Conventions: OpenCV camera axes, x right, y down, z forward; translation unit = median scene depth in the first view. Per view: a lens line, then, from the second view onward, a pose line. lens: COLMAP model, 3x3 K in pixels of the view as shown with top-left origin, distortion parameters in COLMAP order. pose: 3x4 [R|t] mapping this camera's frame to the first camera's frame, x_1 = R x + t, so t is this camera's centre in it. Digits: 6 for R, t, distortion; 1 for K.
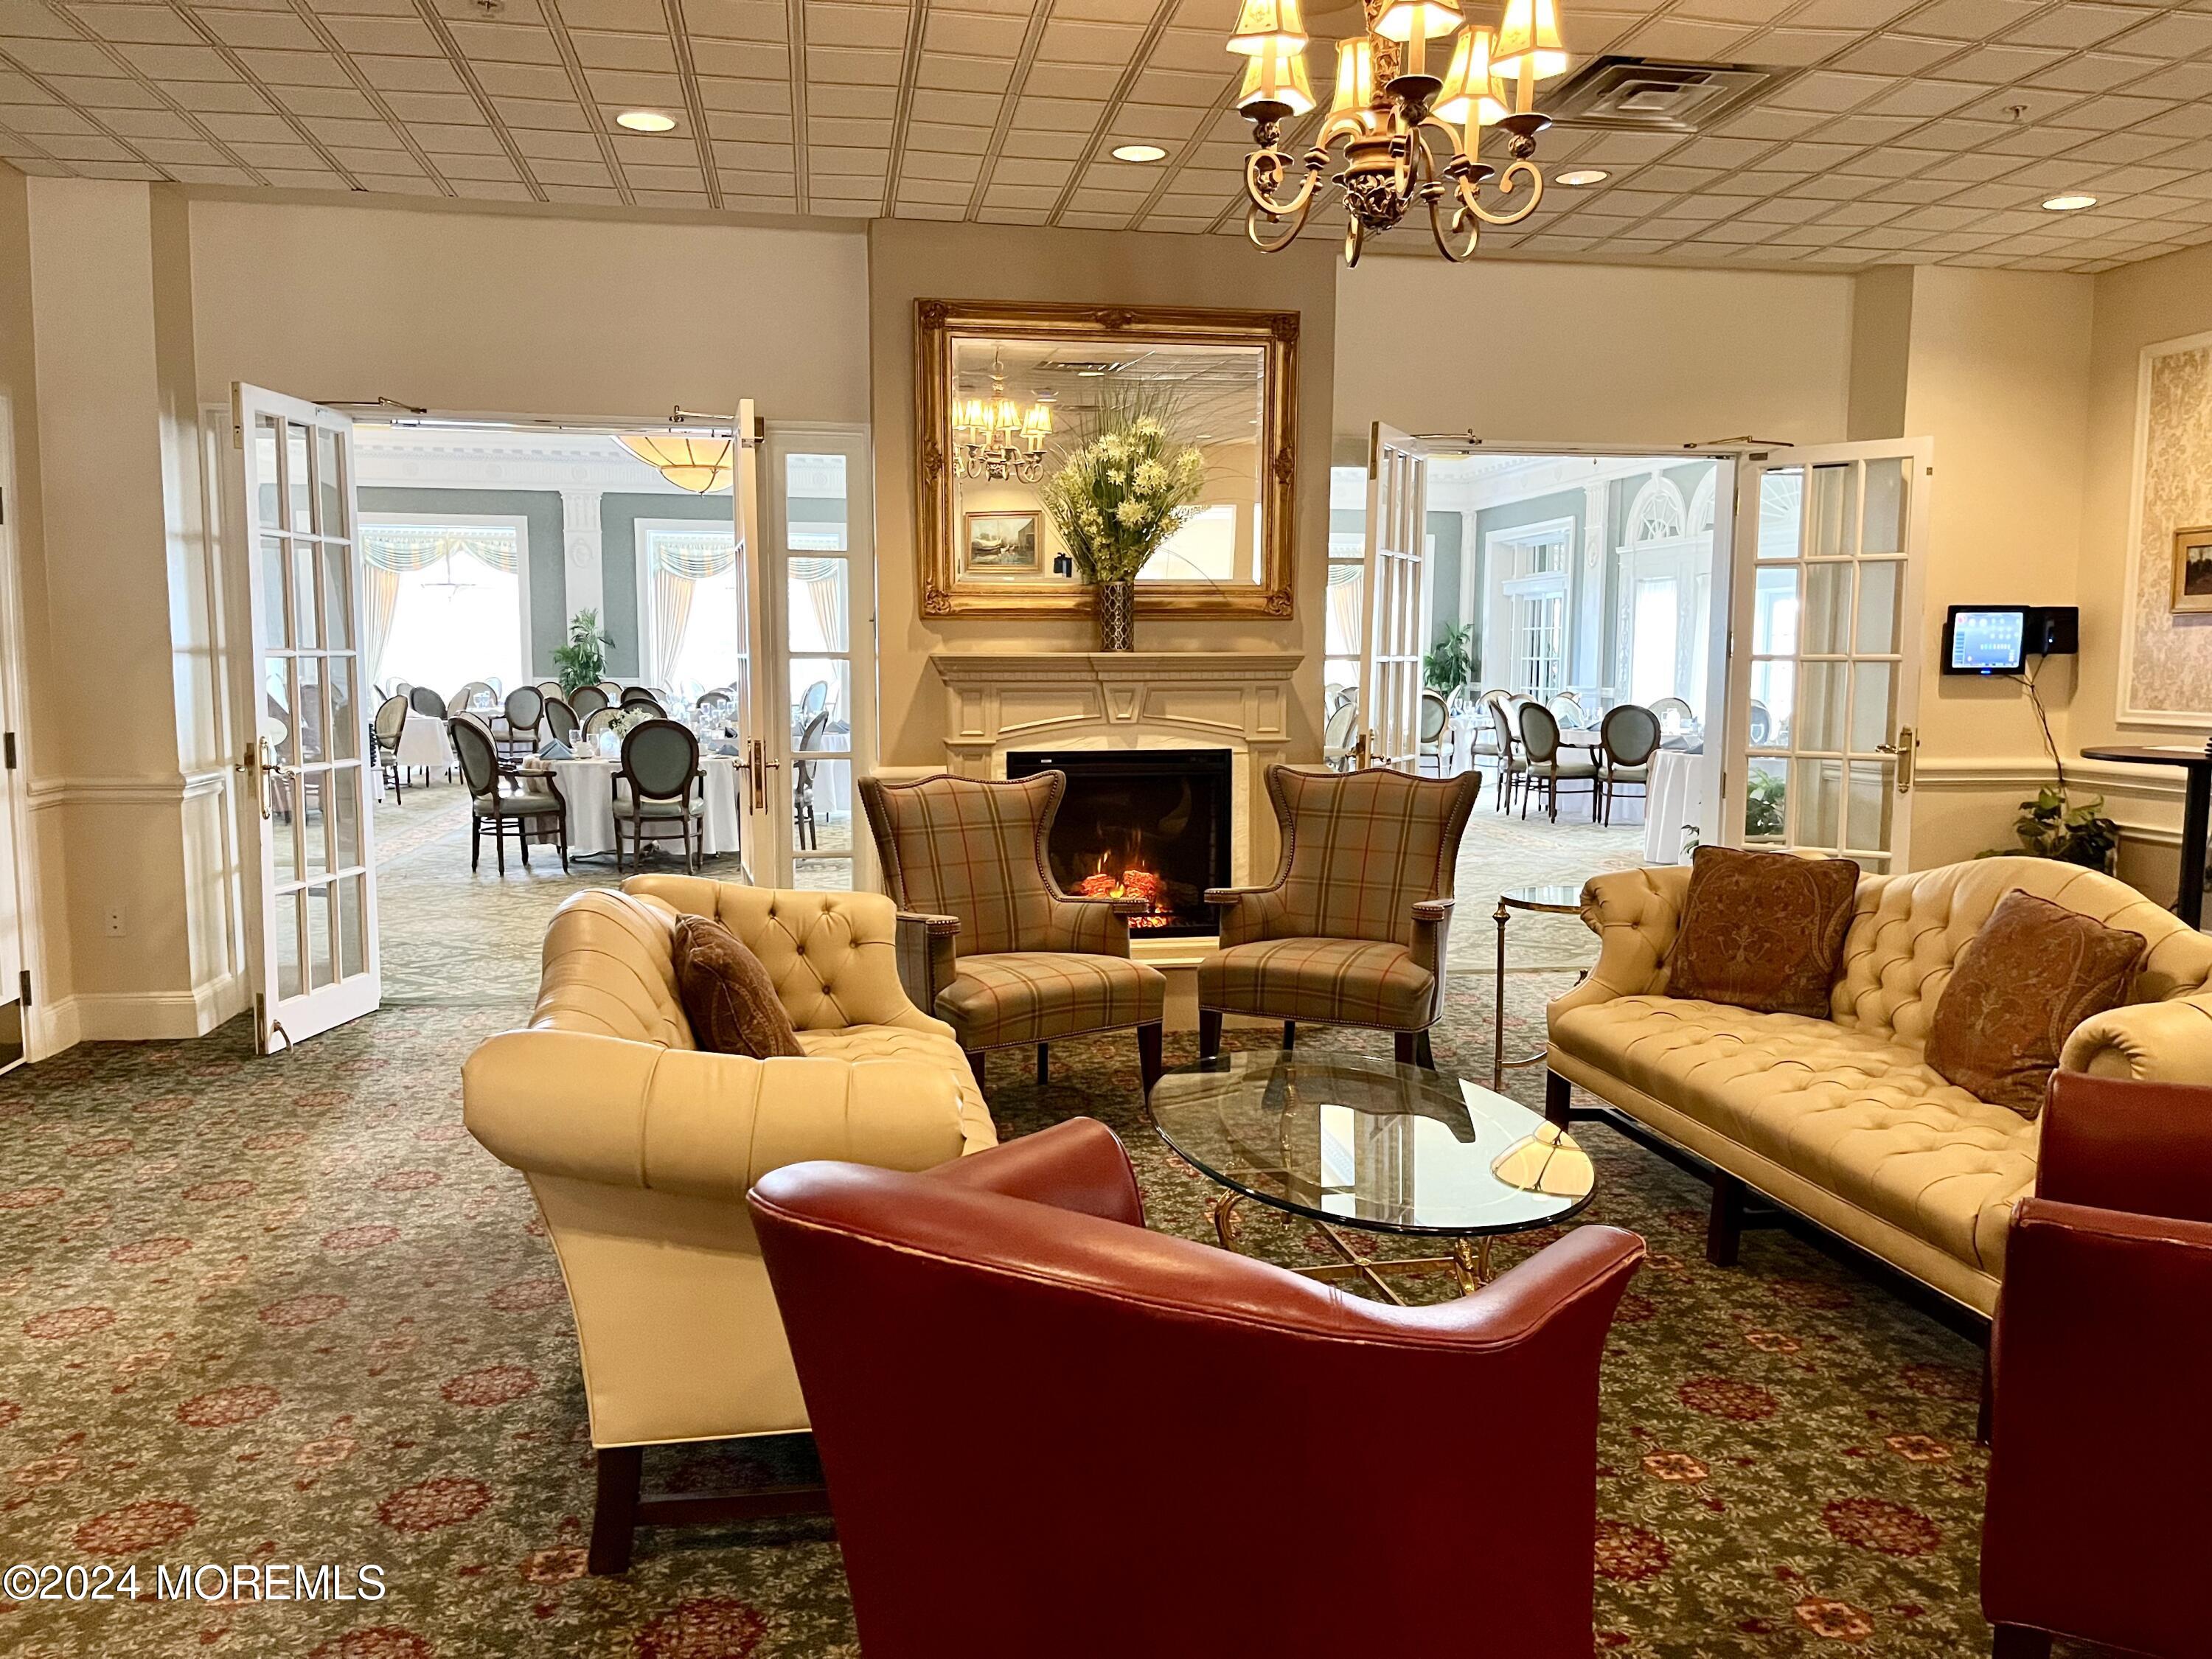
lens RADIAL K [[1697.7, 0, 1091.2], [0, 1697.7, 841.3], [0, 0, 1]] dist [0.058744, -0.050838]
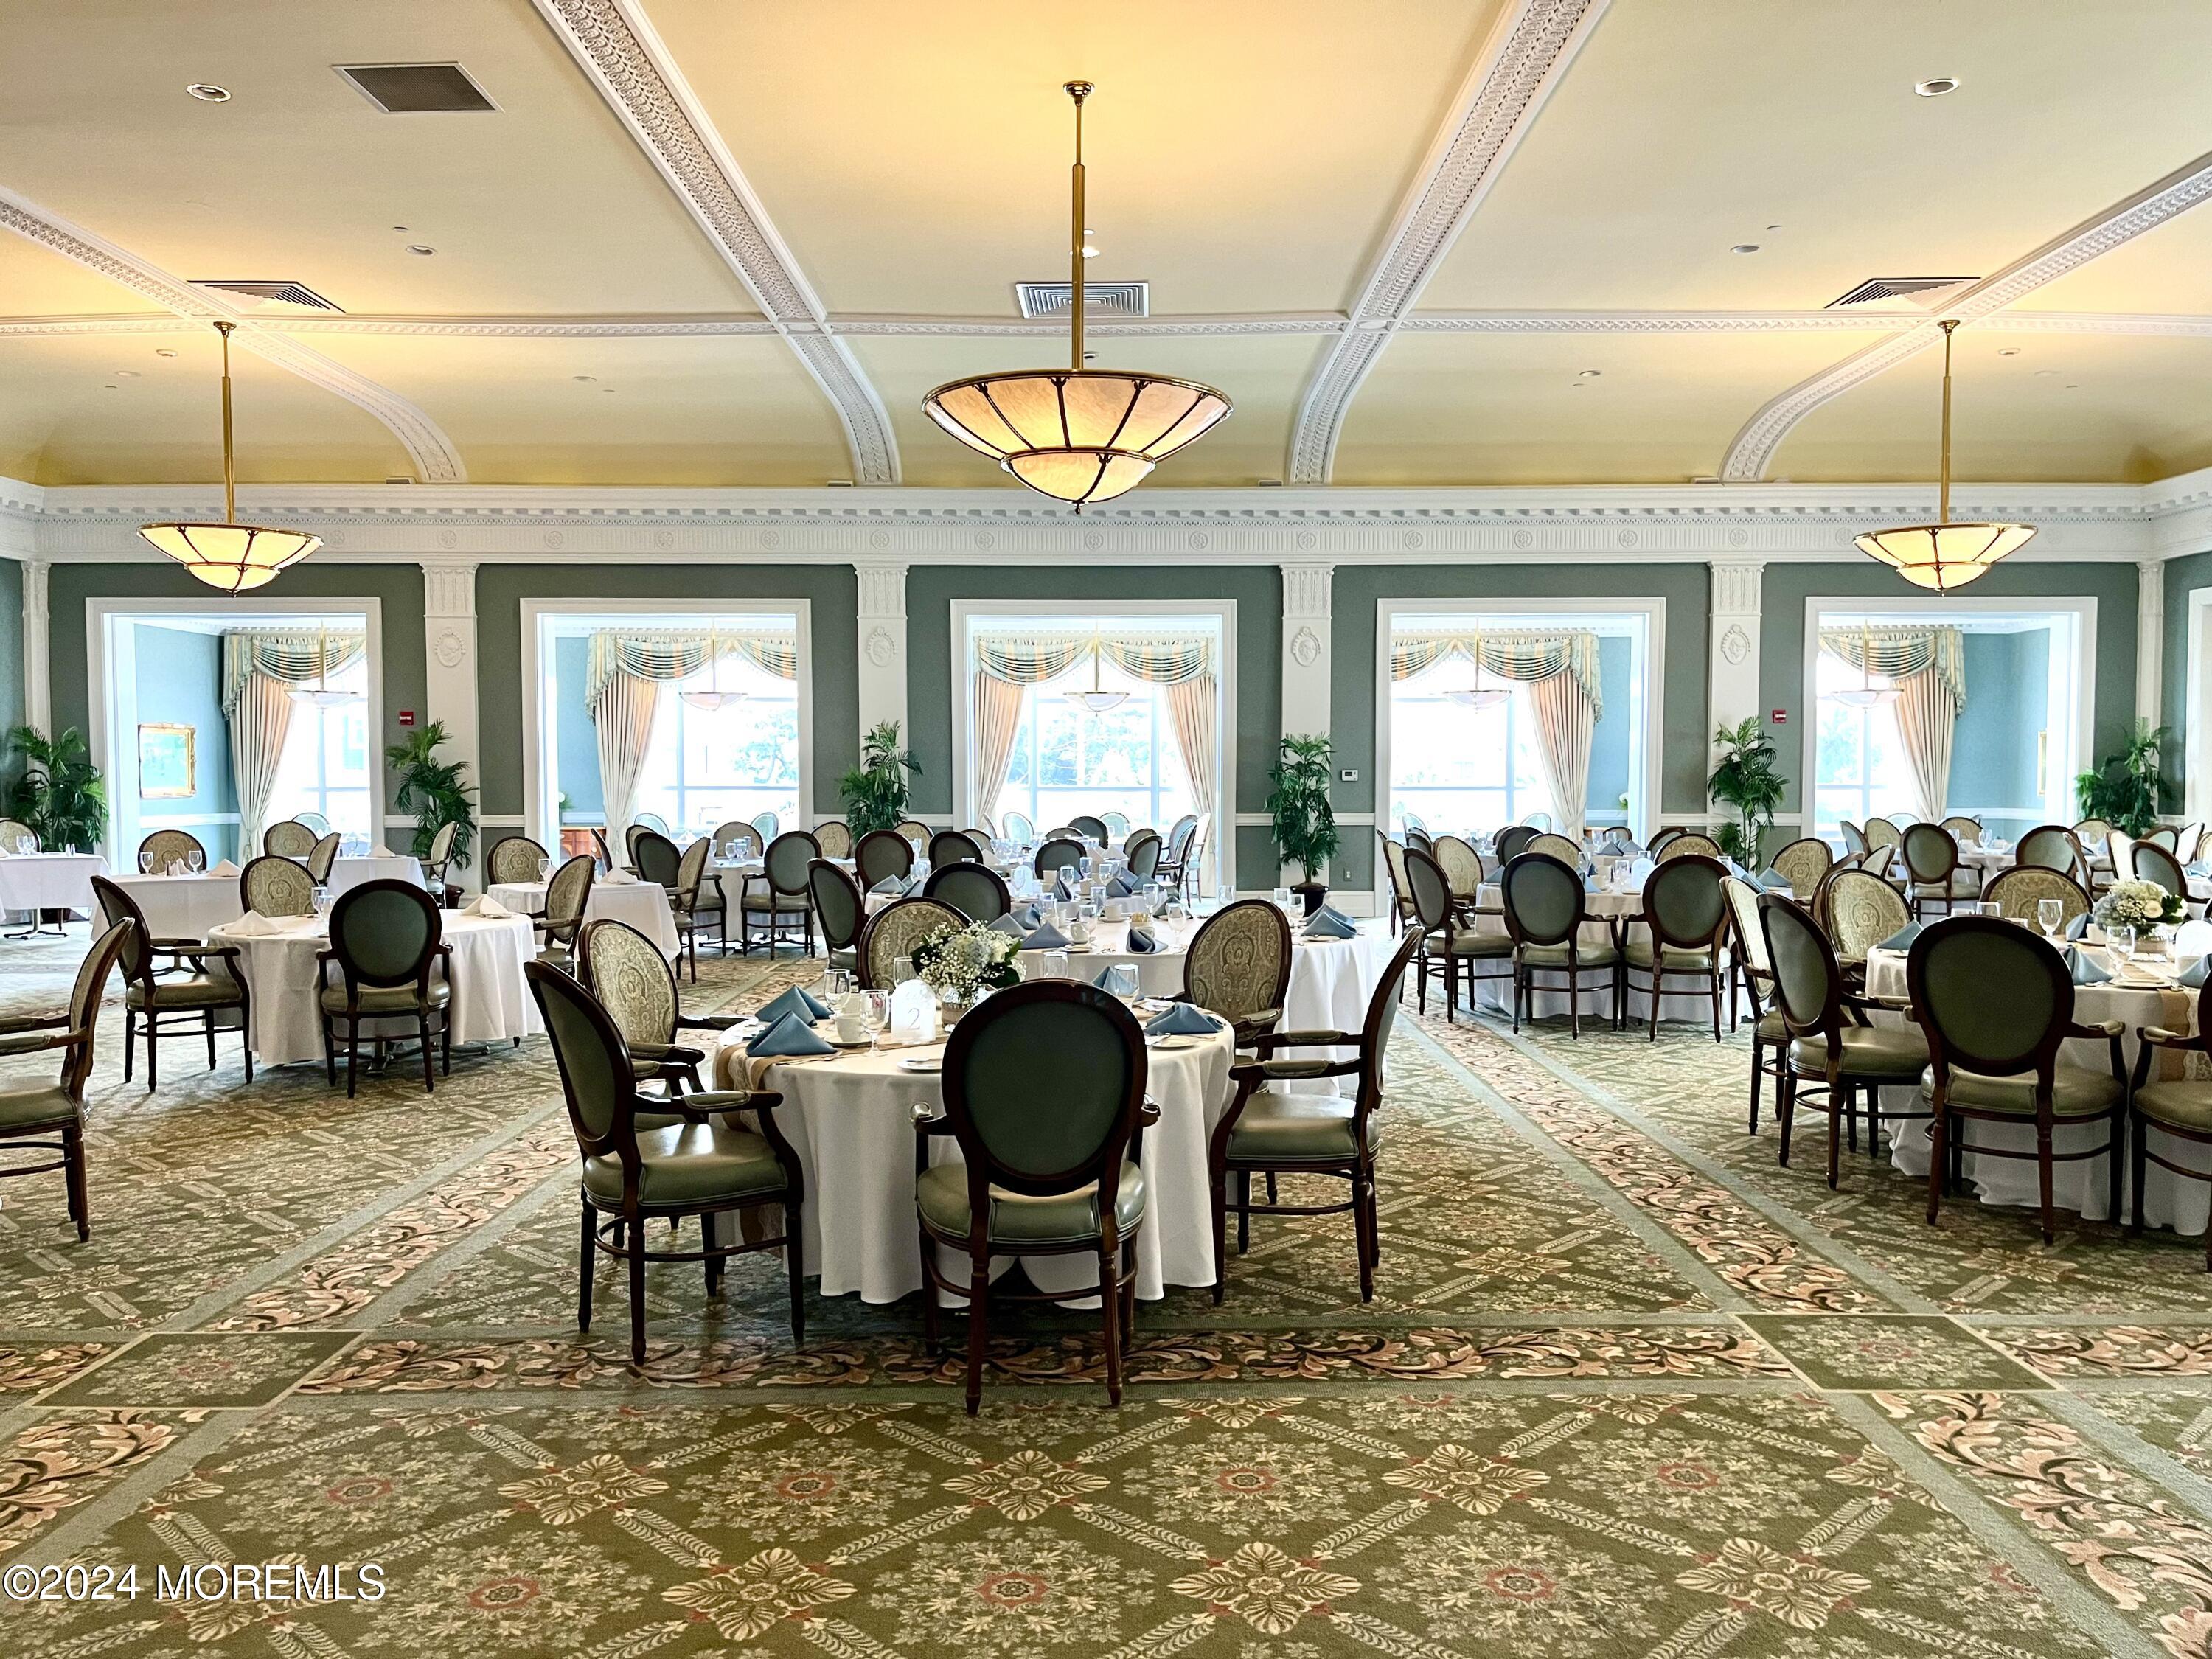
lens RADIAL K [[1697.7, 0, 1115.8], [0, 1697.7, 830.4], [0, 0, 1]] dist [0.058744, -0.050838]
pose [[0.987996, -0.002467, -0.154457, -0.089420], [-0.009300, 0.997109, -0.075415, -0.037124], [0.154197, 0.075946, 0.985117, 0.314952]]
